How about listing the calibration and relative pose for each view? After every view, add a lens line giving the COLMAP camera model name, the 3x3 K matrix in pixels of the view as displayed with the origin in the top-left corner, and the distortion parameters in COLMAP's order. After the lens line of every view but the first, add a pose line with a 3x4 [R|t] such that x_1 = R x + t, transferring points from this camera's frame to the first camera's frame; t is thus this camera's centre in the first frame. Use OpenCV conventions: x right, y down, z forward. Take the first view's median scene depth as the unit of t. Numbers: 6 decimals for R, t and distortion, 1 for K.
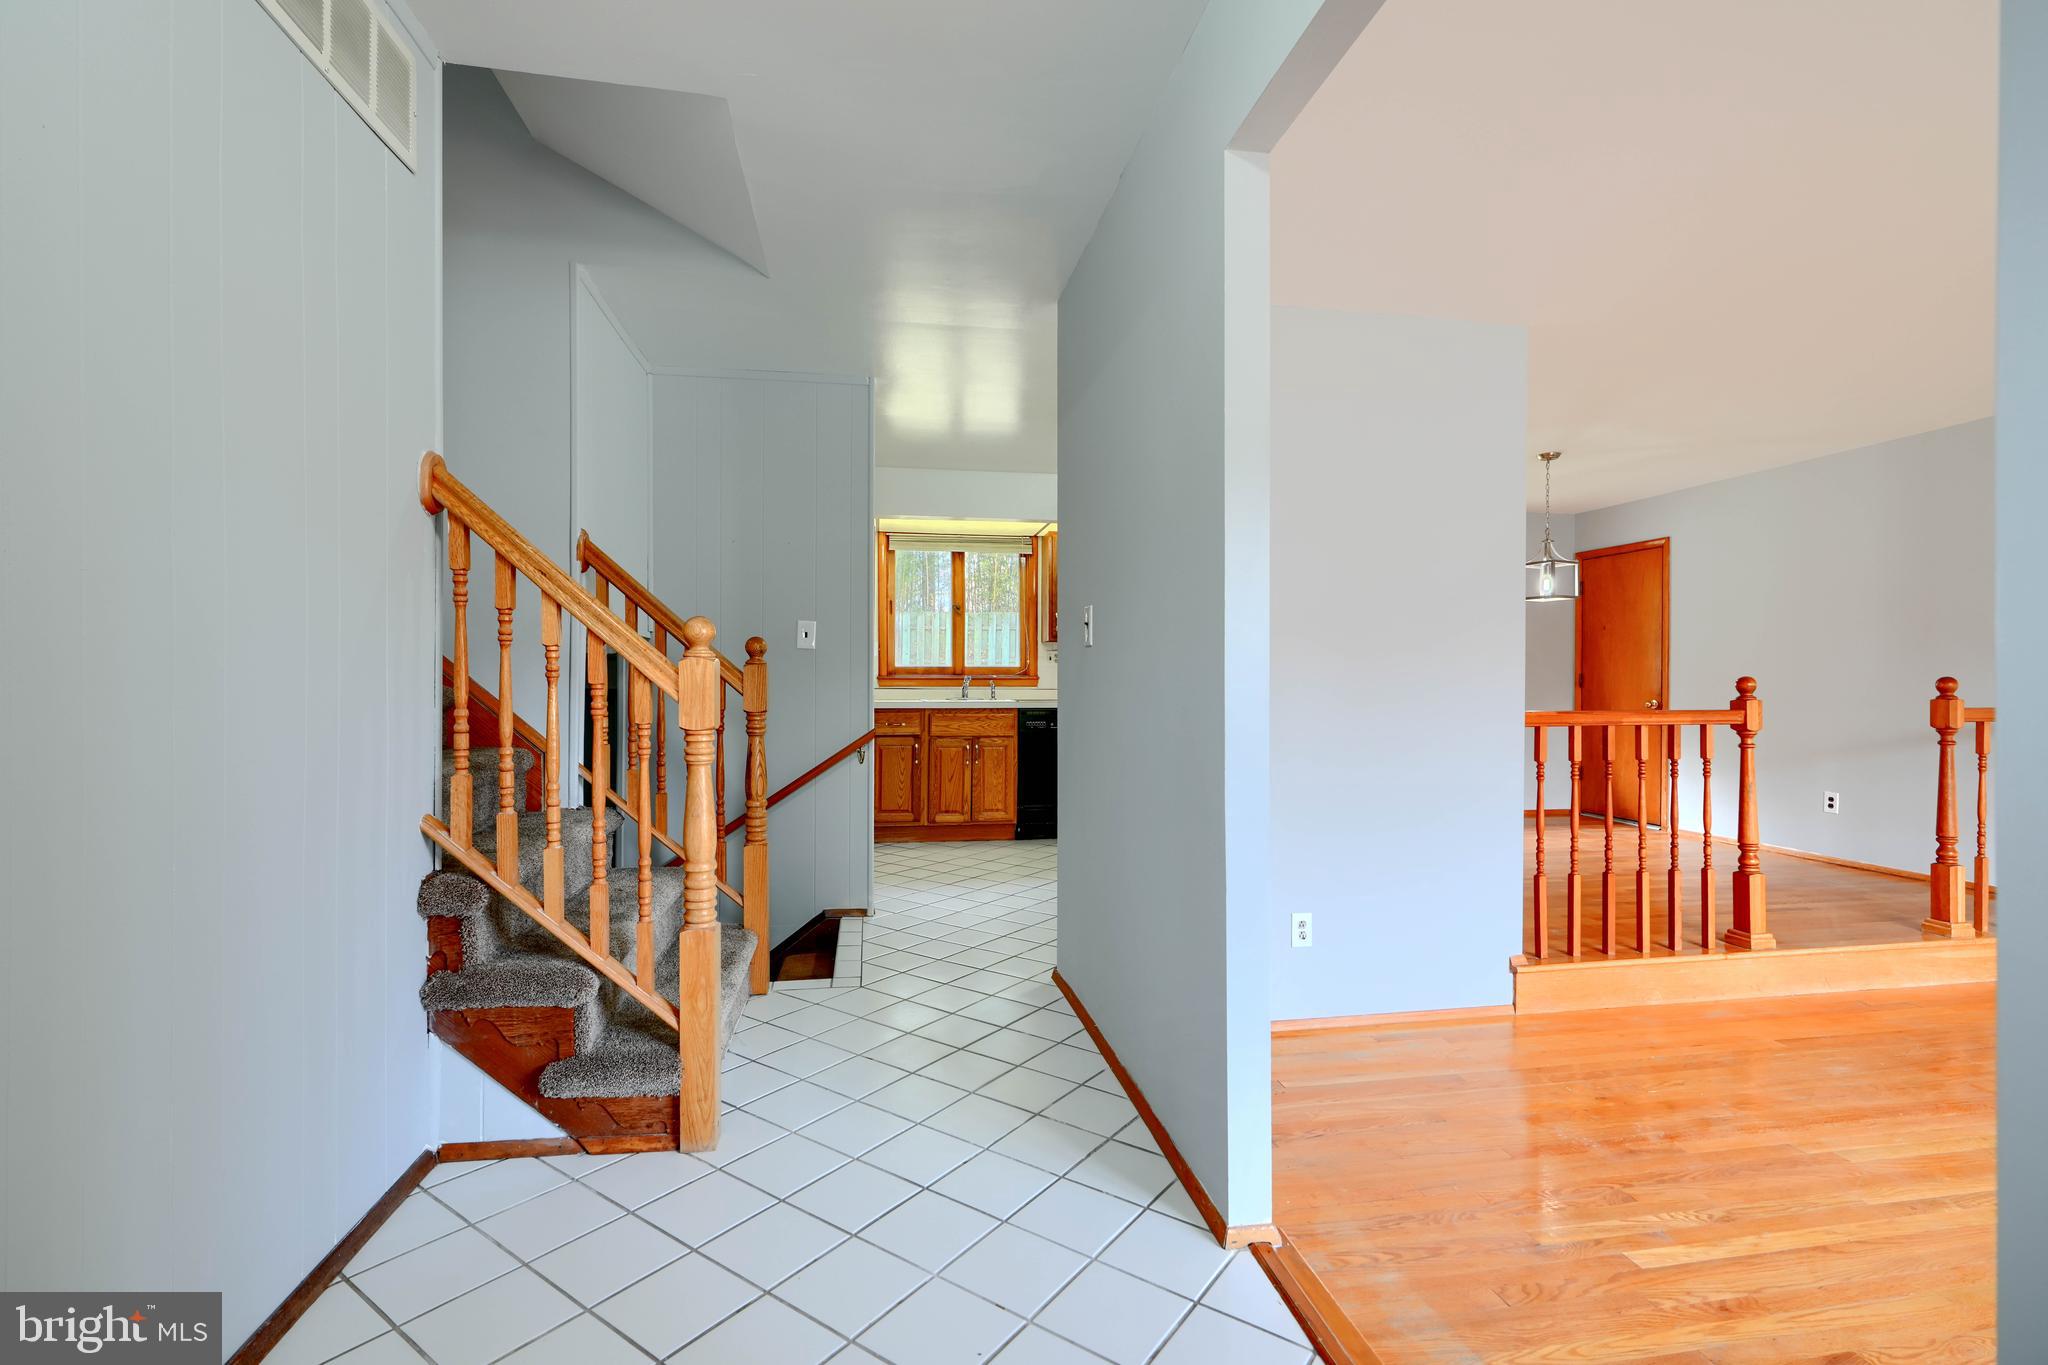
lens RADIAL K [[916.2, 0, 1040.5], [0, 916.2, 679.1], [0, 0, 1]] dist [-0.002583, -0.000408]
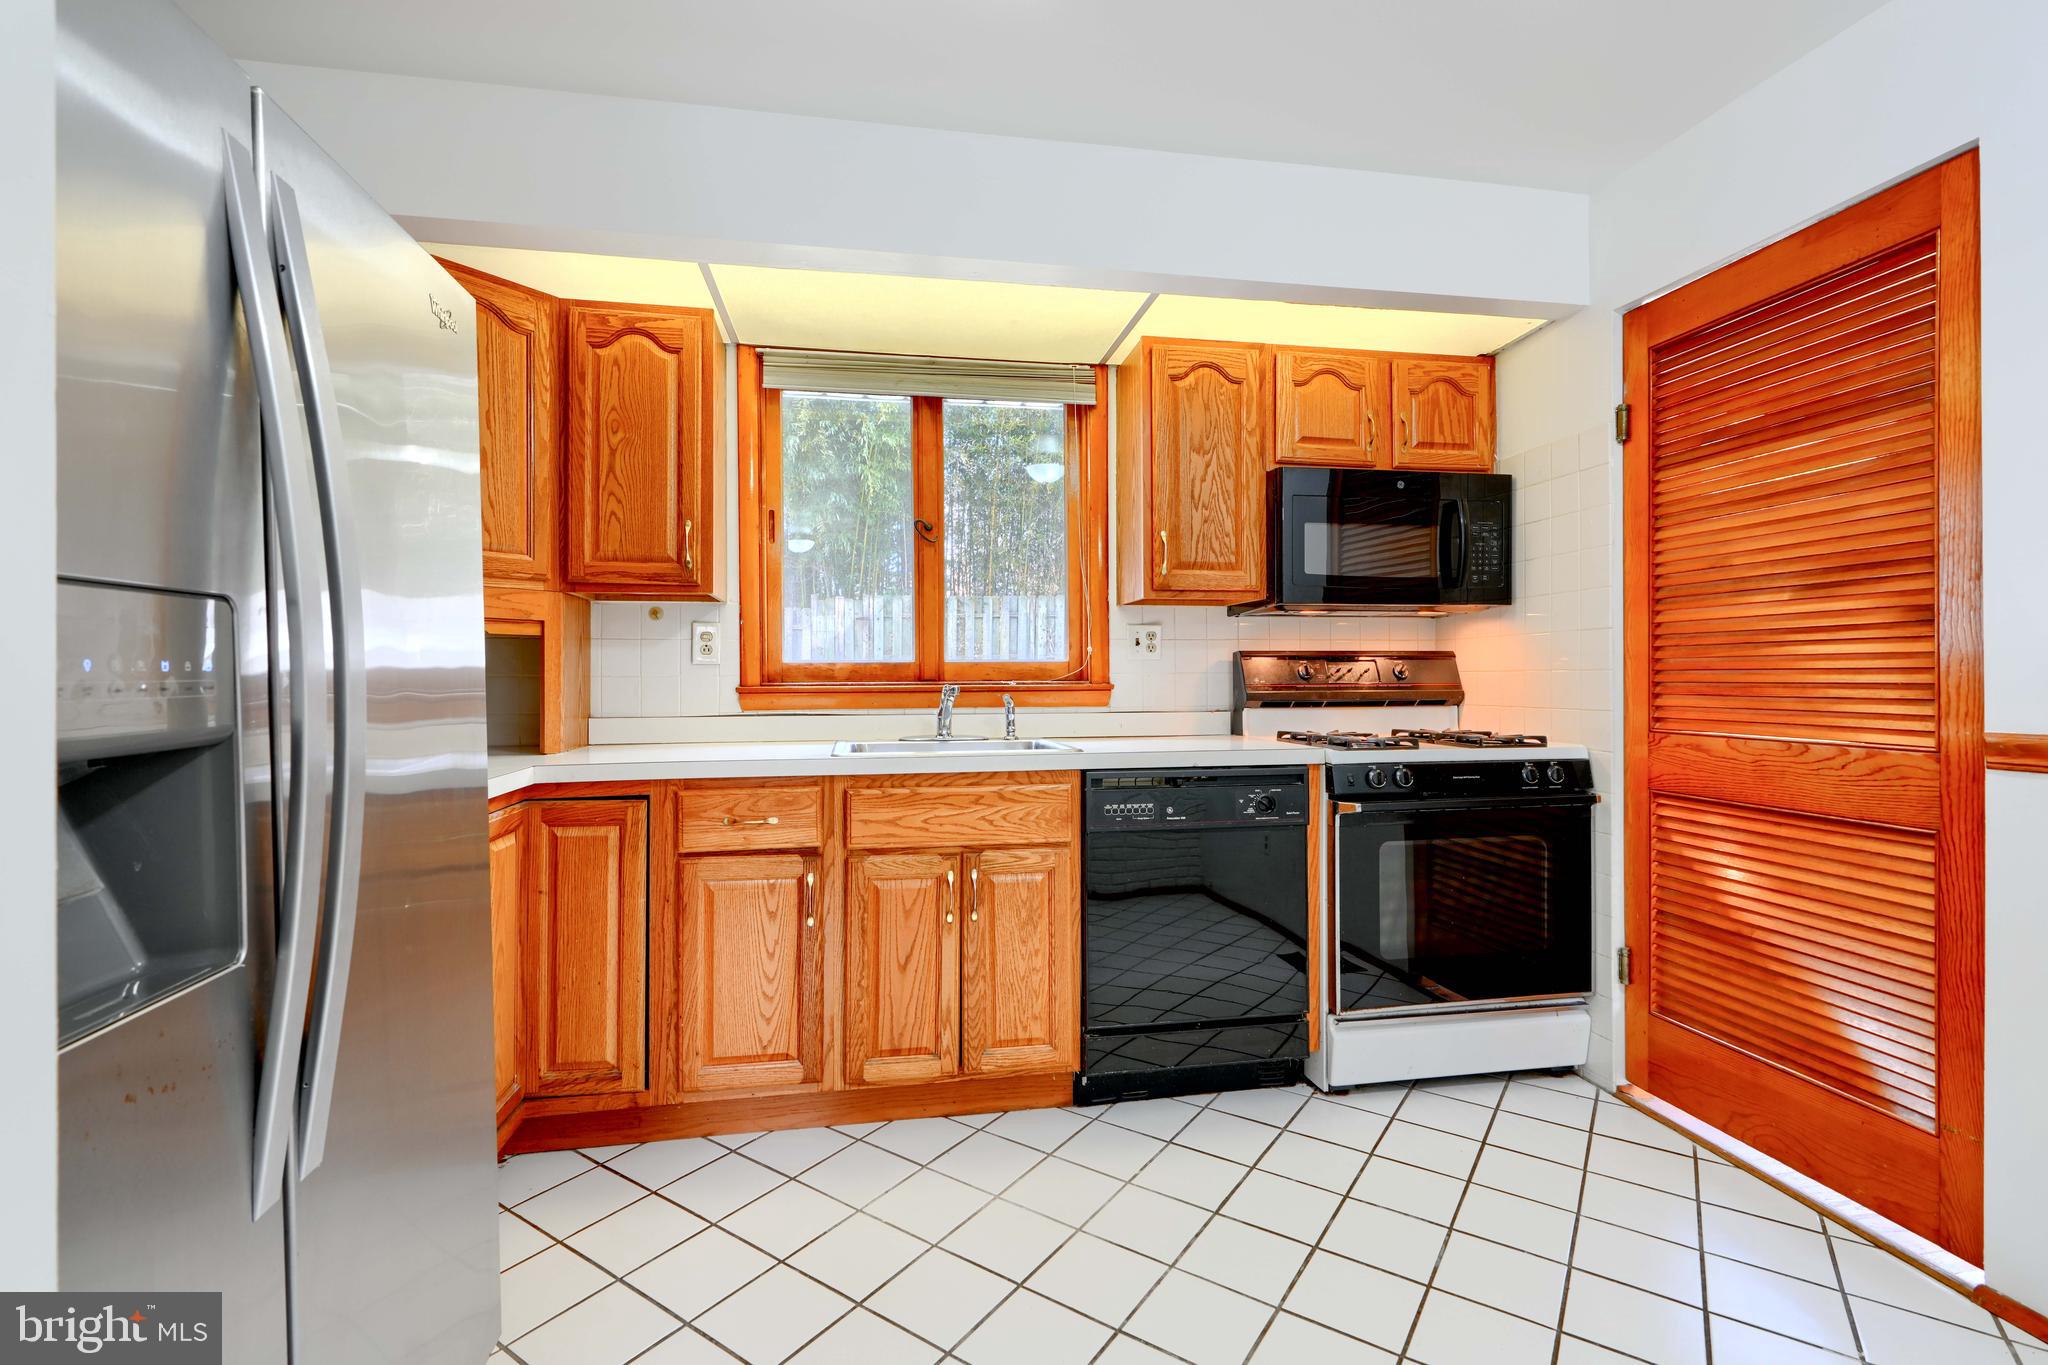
lens RADIAL K [[916.2, 0, 1015.2], [0, 916.2, 671.1], [0, 0, 1]] dist [-0.002583, -0.000408]
pose [[0.999888, -0.006155, -0.013635, -0.044105], [0.006085, 0.999968, -0.005163, -0.007078], [0.013666, 0.005080, 0.999894, 0.585180]]
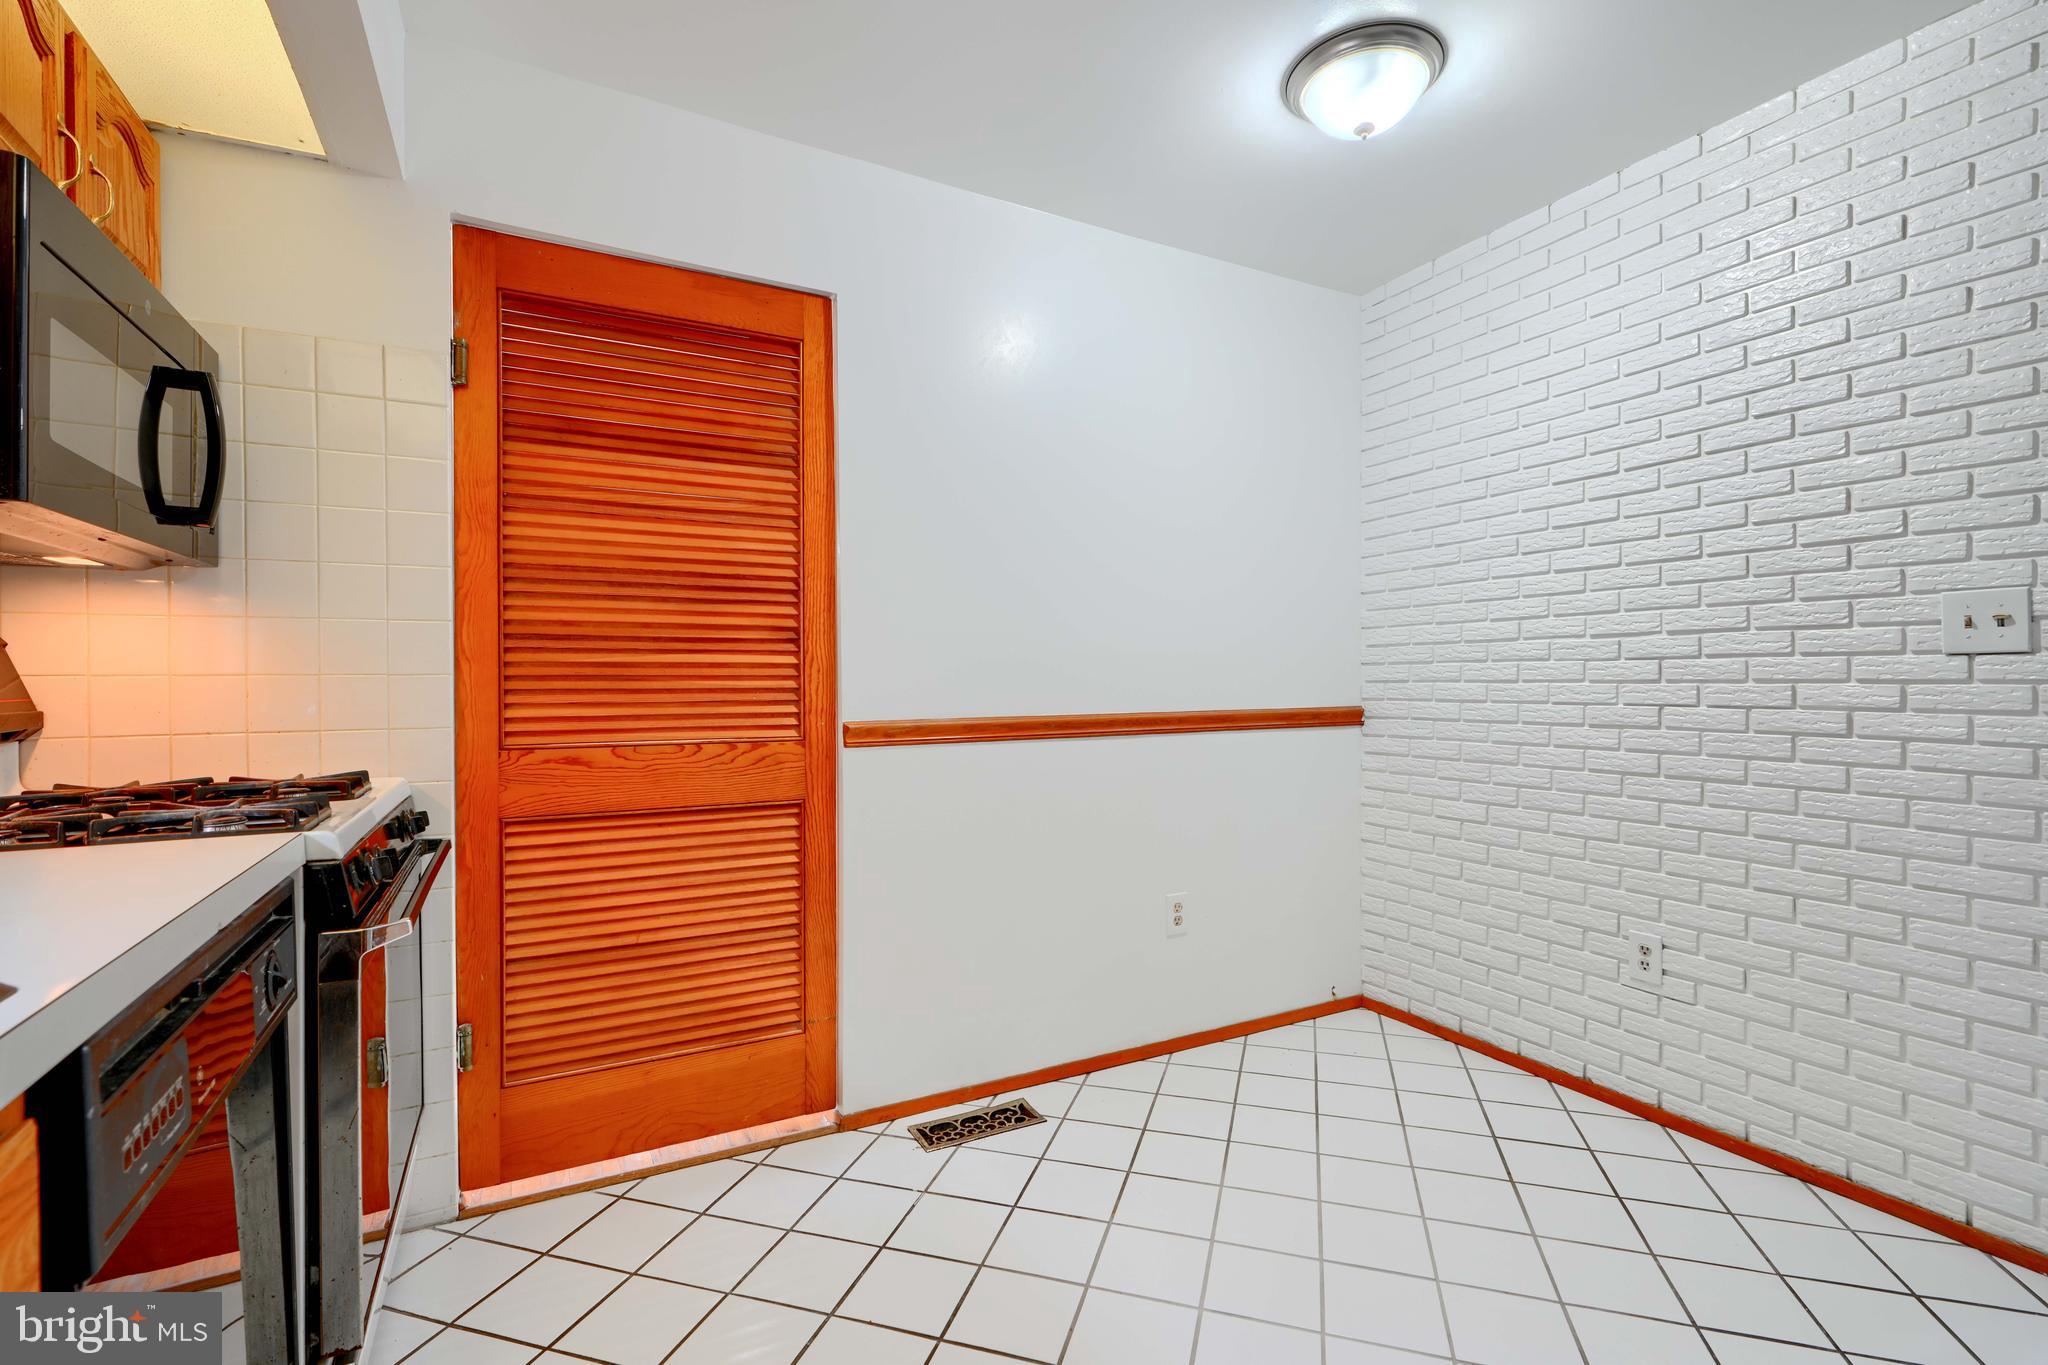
lens RADIAL K [[916.2, 0, 1022.8], [0, 916.2, 682.9], [0, 0, 1]] dist [-0.002583, -0.000408]
pose [[-0.307445, -0.007567, 0.951536, -0.136944], [-0.000700, 0.999970, 0.007726, -0.007819], [-0.951566, 0.001709, -0.307441, 0.878820]]
